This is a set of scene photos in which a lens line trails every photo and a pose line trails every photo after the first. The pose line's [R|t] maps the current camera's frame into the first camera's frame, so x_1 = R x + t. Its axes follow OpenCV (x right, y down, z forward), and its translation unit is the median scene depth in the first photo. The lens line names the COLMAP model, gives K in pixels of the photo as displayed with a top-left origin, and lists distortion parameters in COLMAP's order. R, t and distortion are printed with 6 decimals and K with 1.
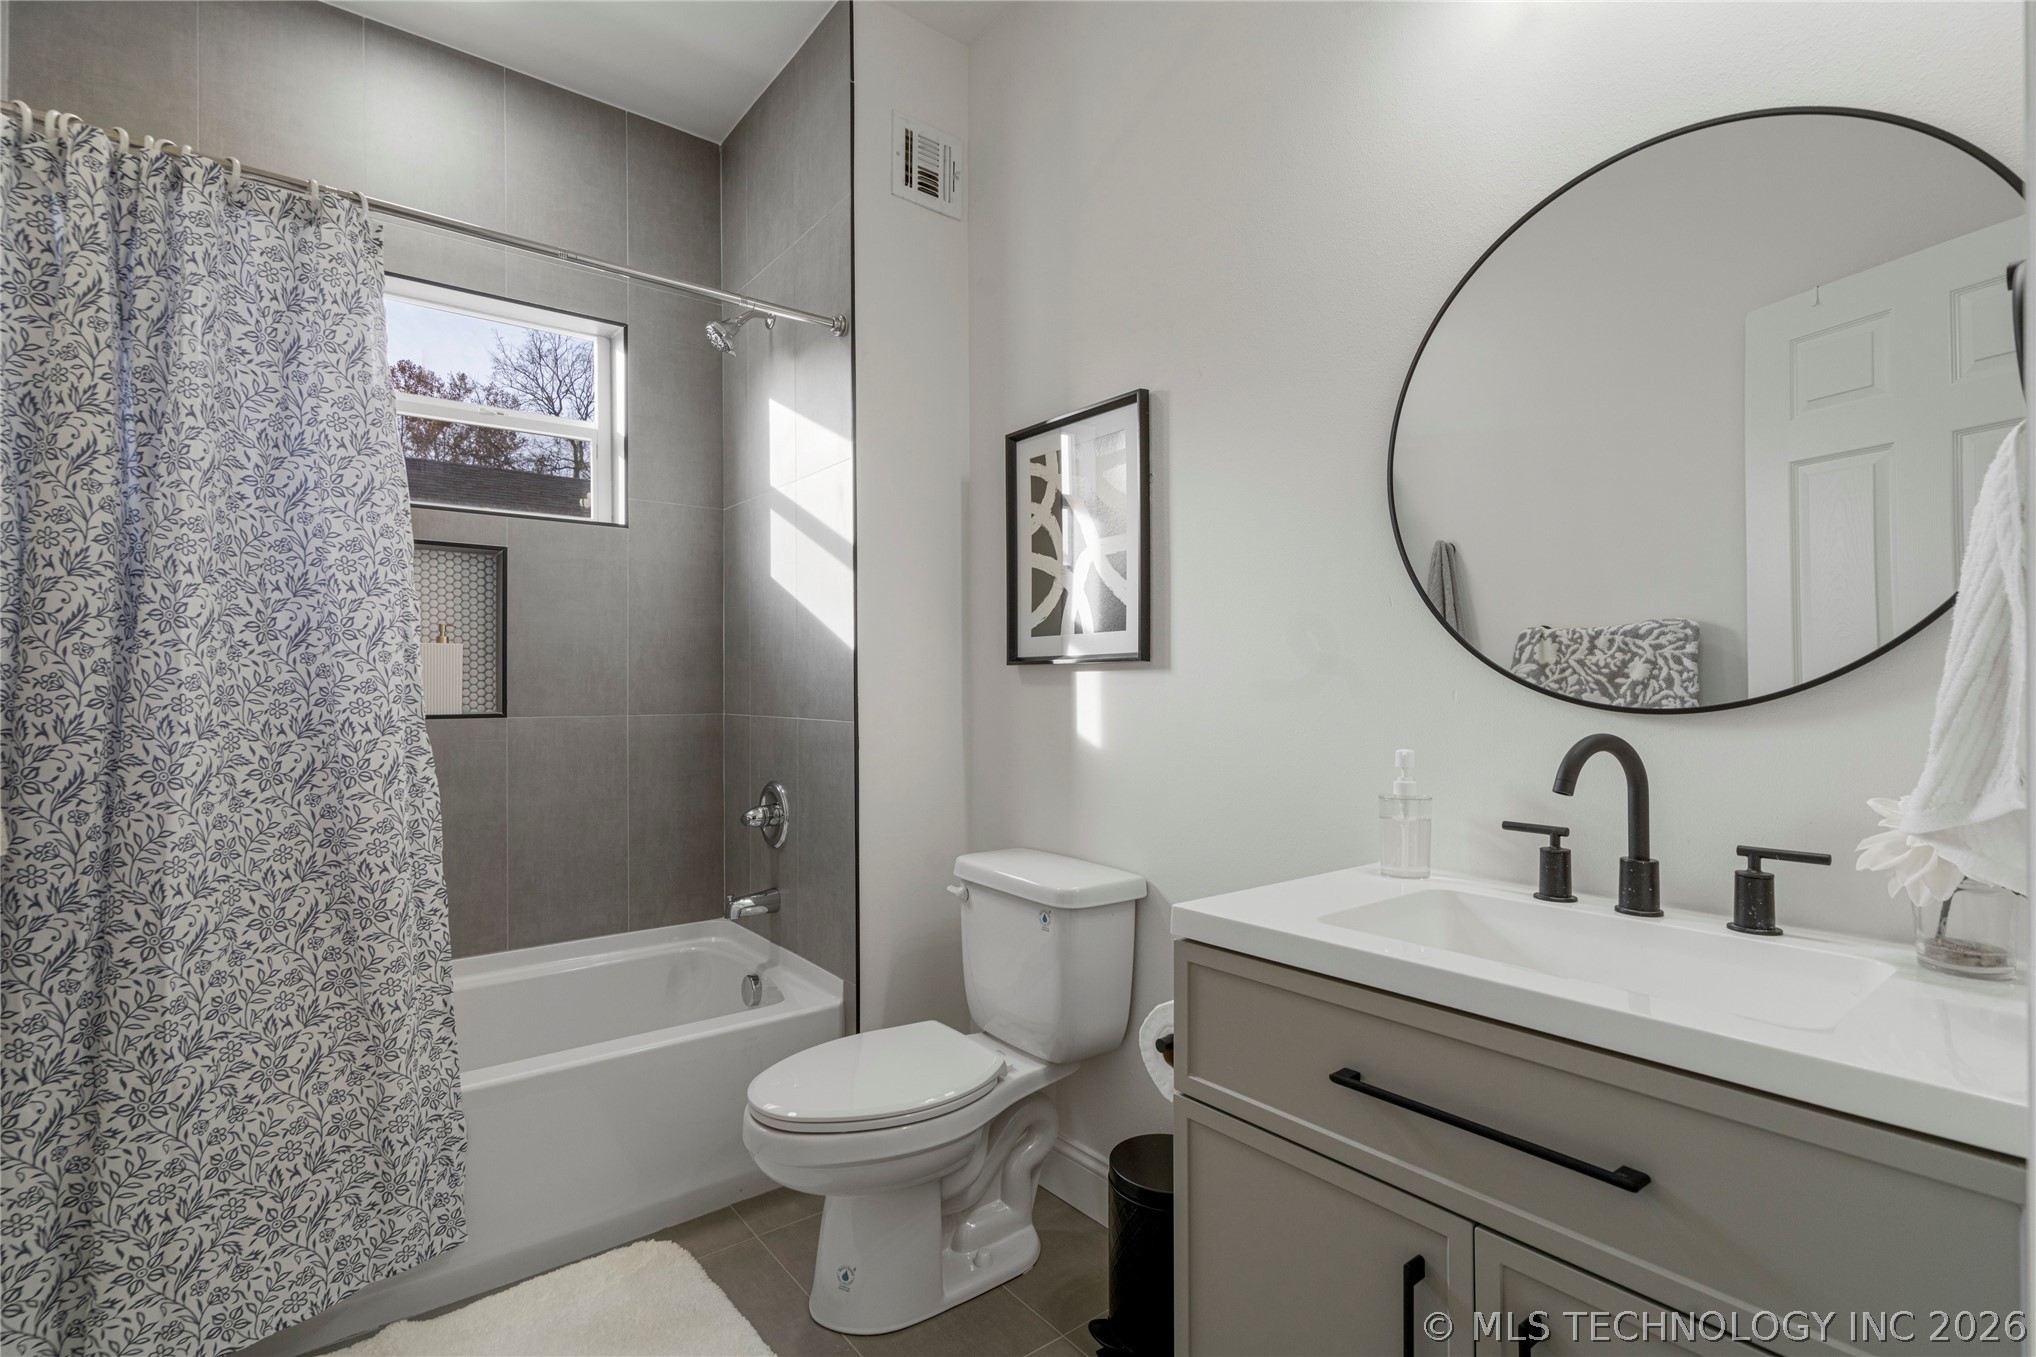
lens RADIAL K [[971.4, 0, 1018.2], [0, 971.4, 686.4], [0, 0, 1]] dist [-0.000377, 0.003088]
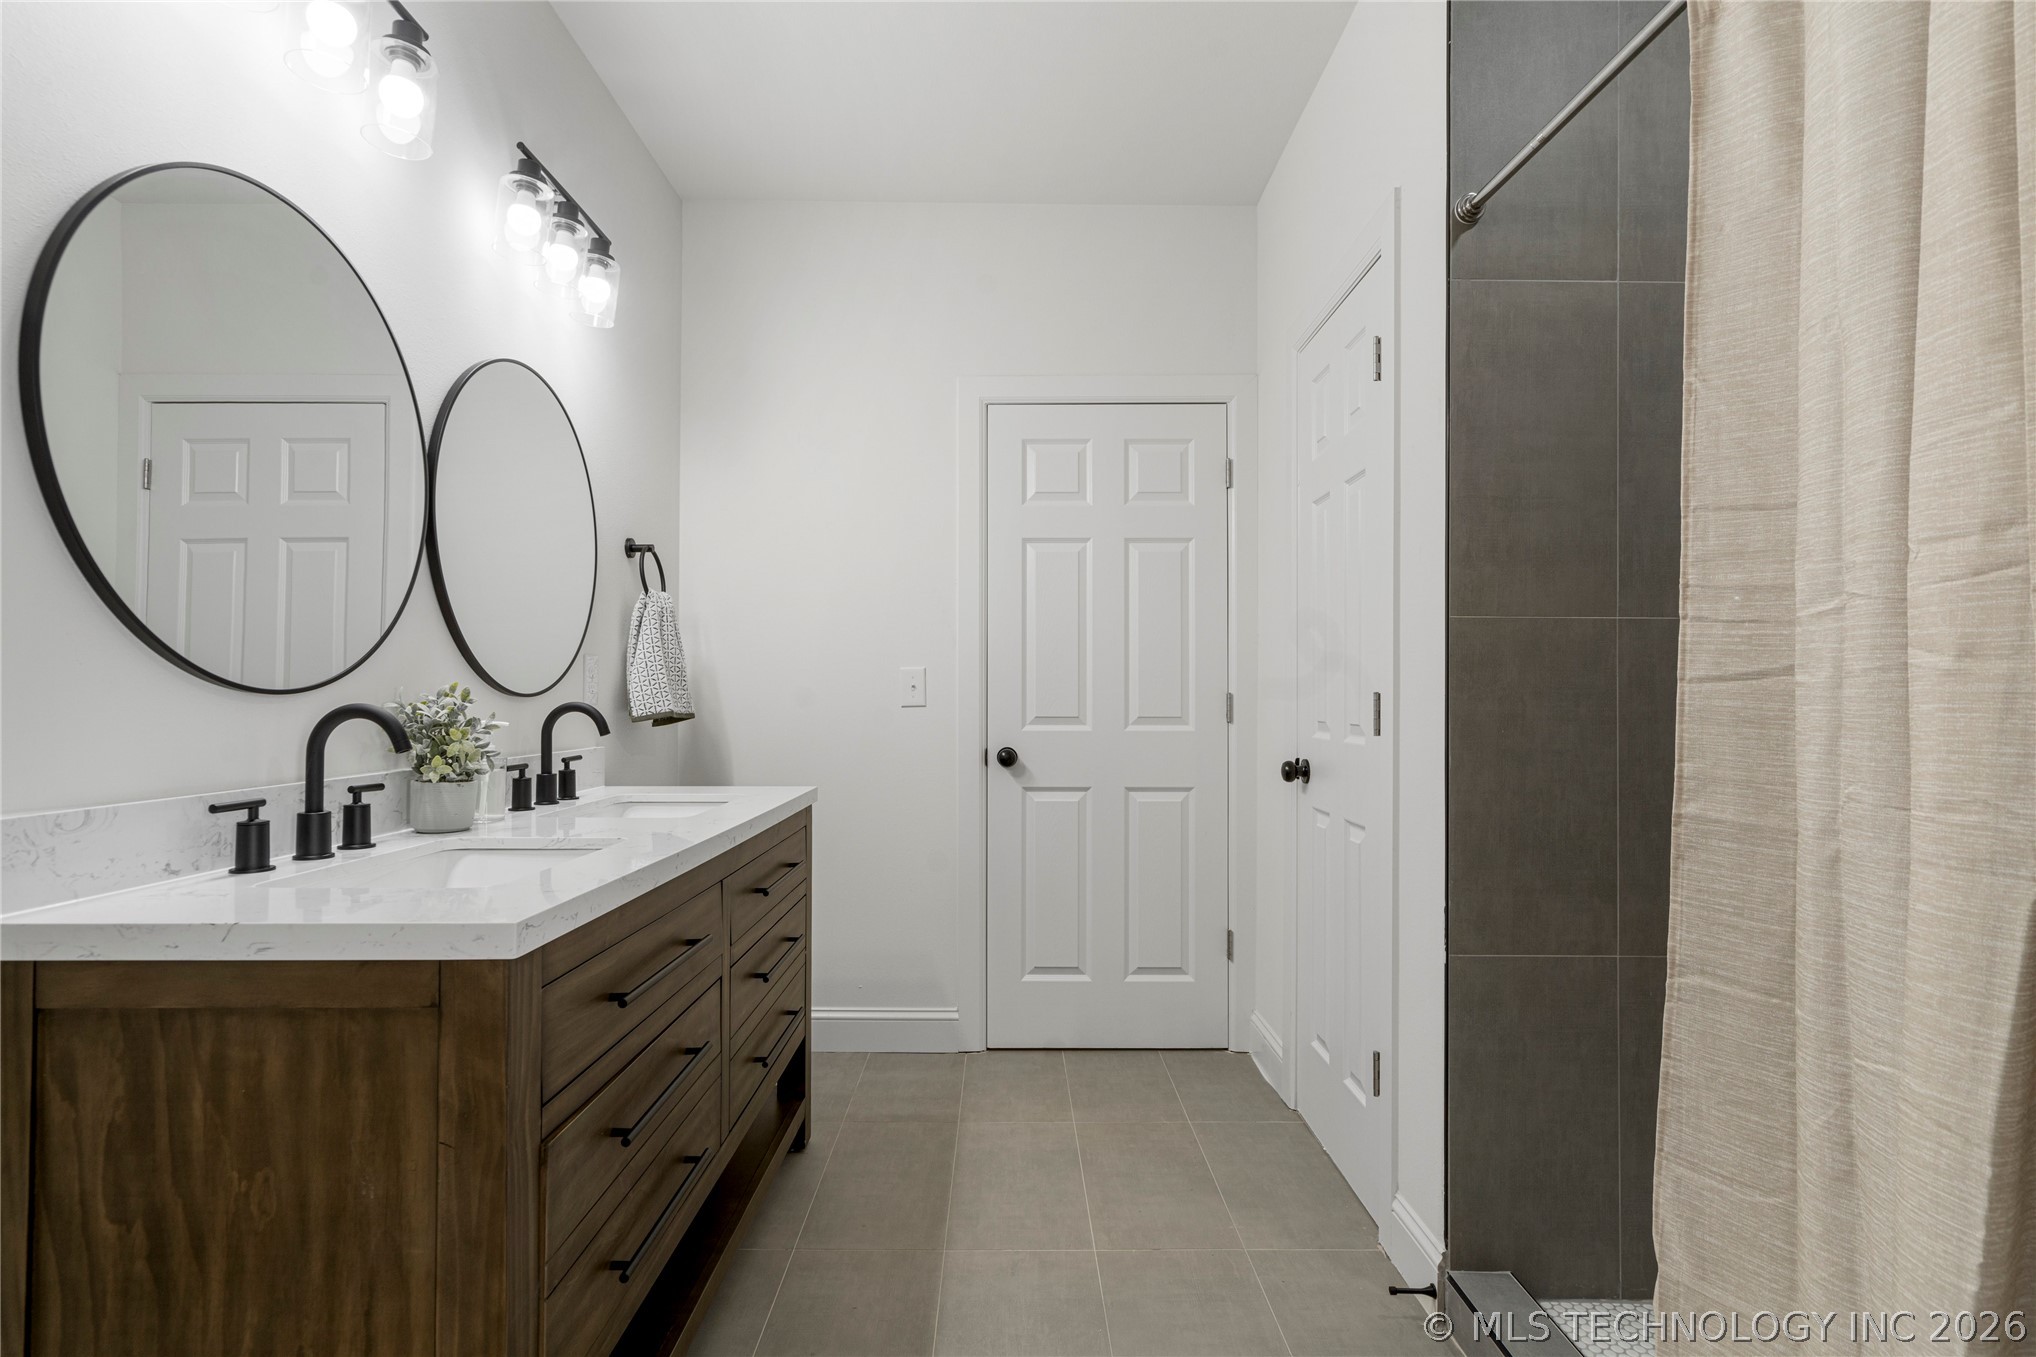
lens RADIAL K [[976.5, 0, 1016.9], [0, 976.5, 683.8], [0, 0, 1]] dist [0.003448, 0.001825]
pose [[-0.795859, 0.008222, 0.605426, -0.688010], [-0.004748, 0.999792, -0.019820, 0.048312], [-0.605463, -0.018649, -0.795655, 1.405157]]
